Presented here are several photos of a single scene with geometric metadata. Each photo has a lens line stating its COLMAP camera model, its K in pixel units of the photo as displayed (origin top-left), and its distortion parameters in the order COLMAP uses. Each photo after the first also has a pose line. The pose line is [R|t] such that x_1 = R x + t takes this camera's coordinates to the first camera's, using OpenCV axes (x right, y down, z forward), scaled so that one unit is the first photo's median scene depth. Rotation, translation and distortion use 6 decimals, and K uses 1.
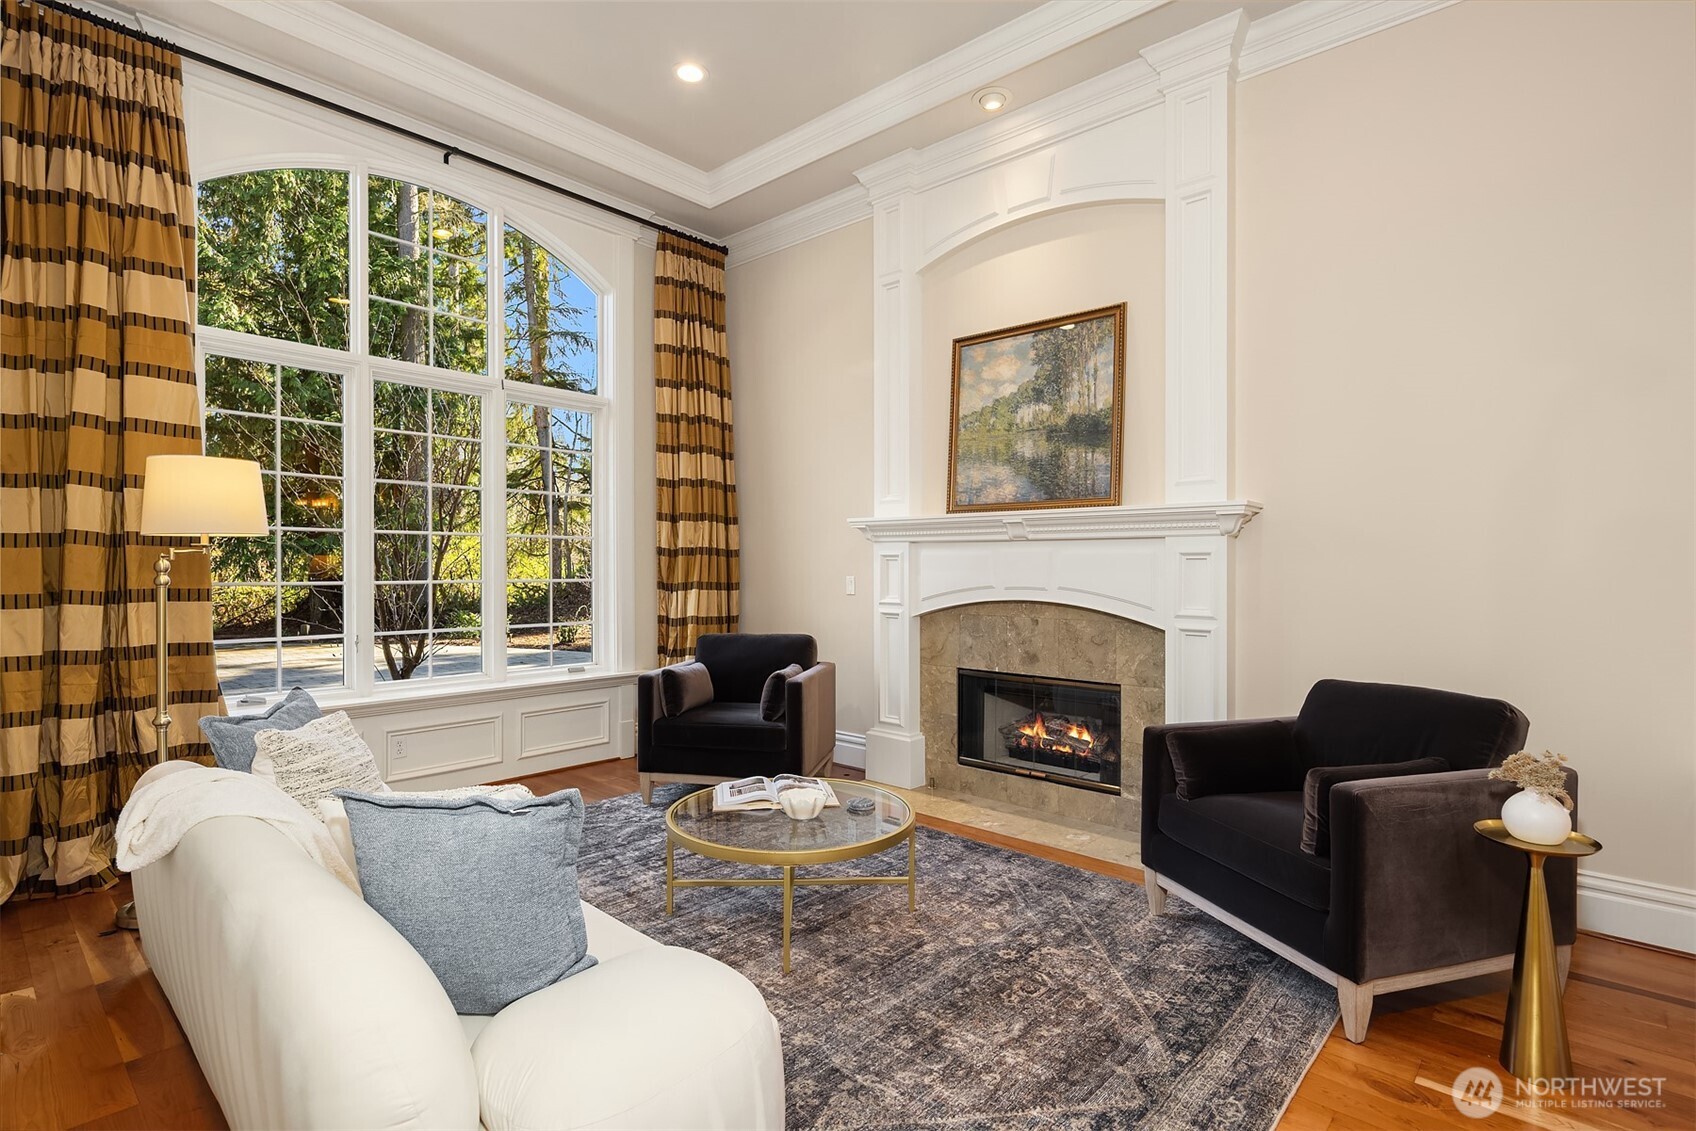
lens RADIAL K [[823.6, 0, 848.0], [0, 823.6, 565.5], [0, 0, 1]] dist [-0.000160, -0.000159]
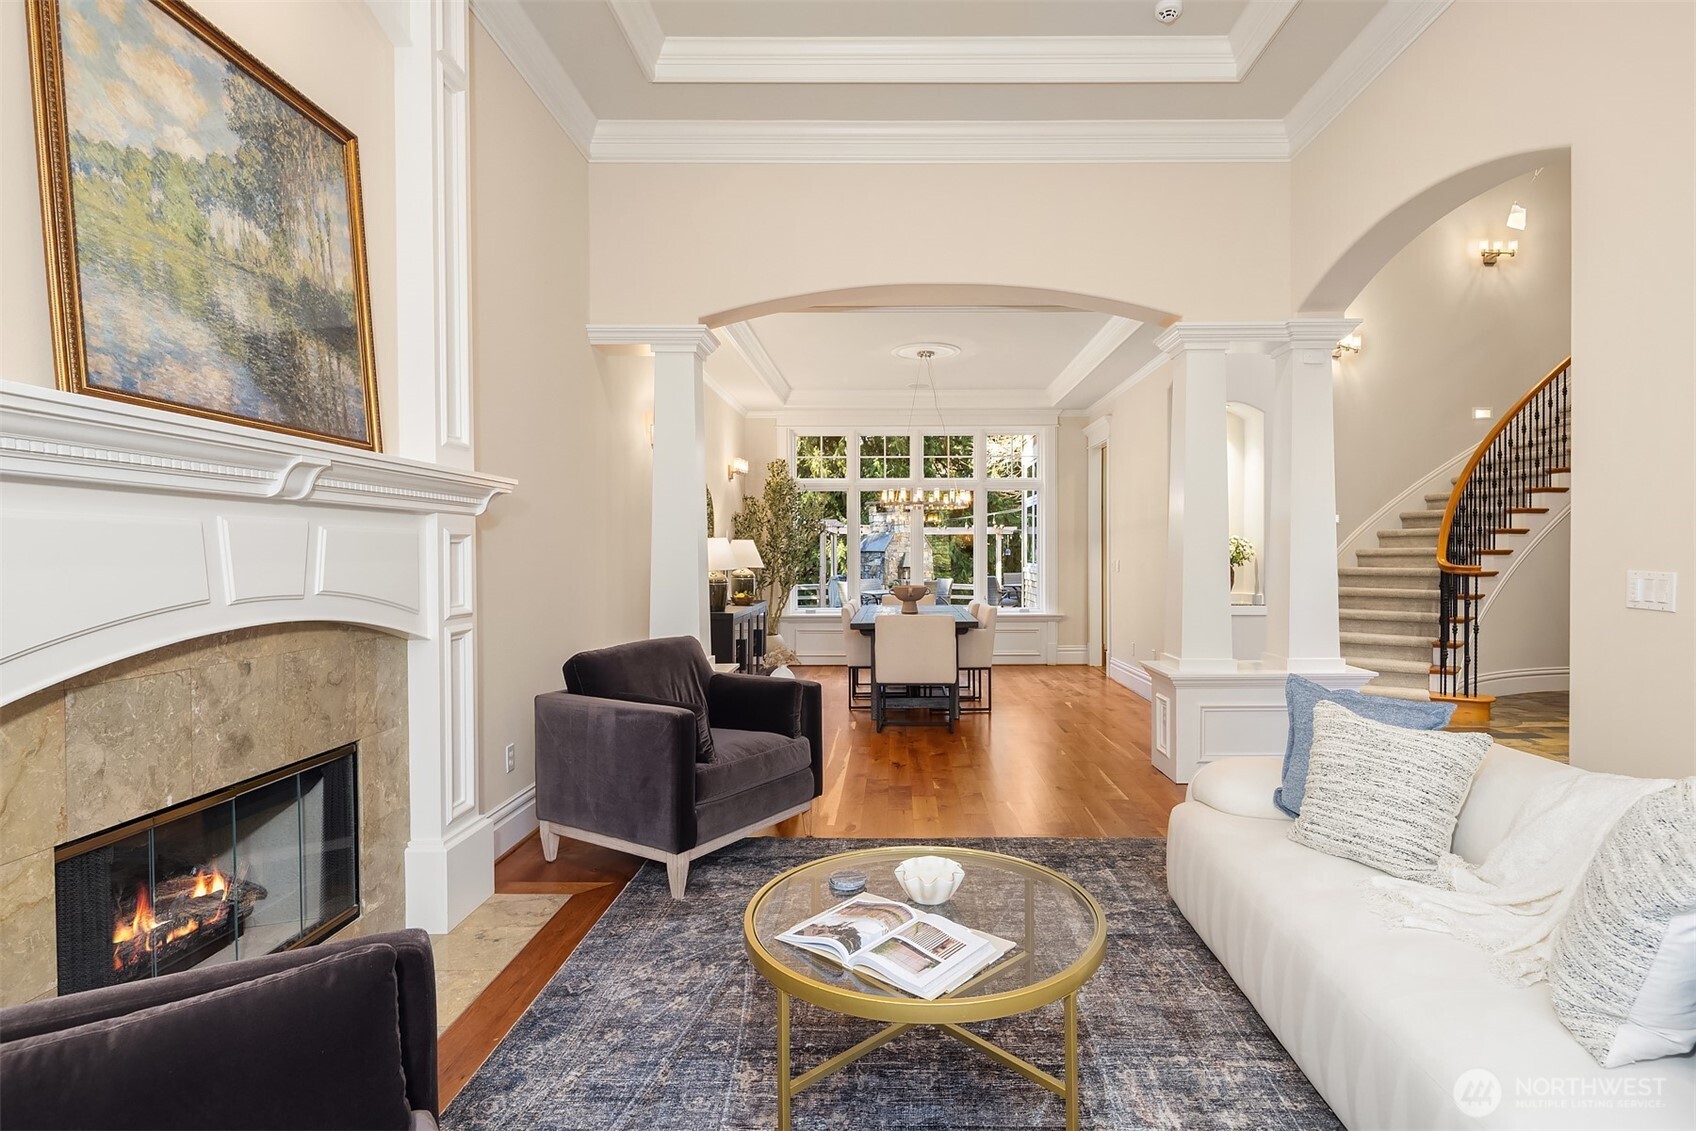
lens RADIAL K [[837.5, 0, 906.2], [0, 837.5, 562.7], [0, 0, 1]] dist [-0.001278, -0.000806]
pose [[-0.676989, -0.008829, 0.735940, -0.399469], [0.004812, 0.999854, 0.016421, 0.000207], [-0.735977, 0.014658, -0.676848, 1.053110]]
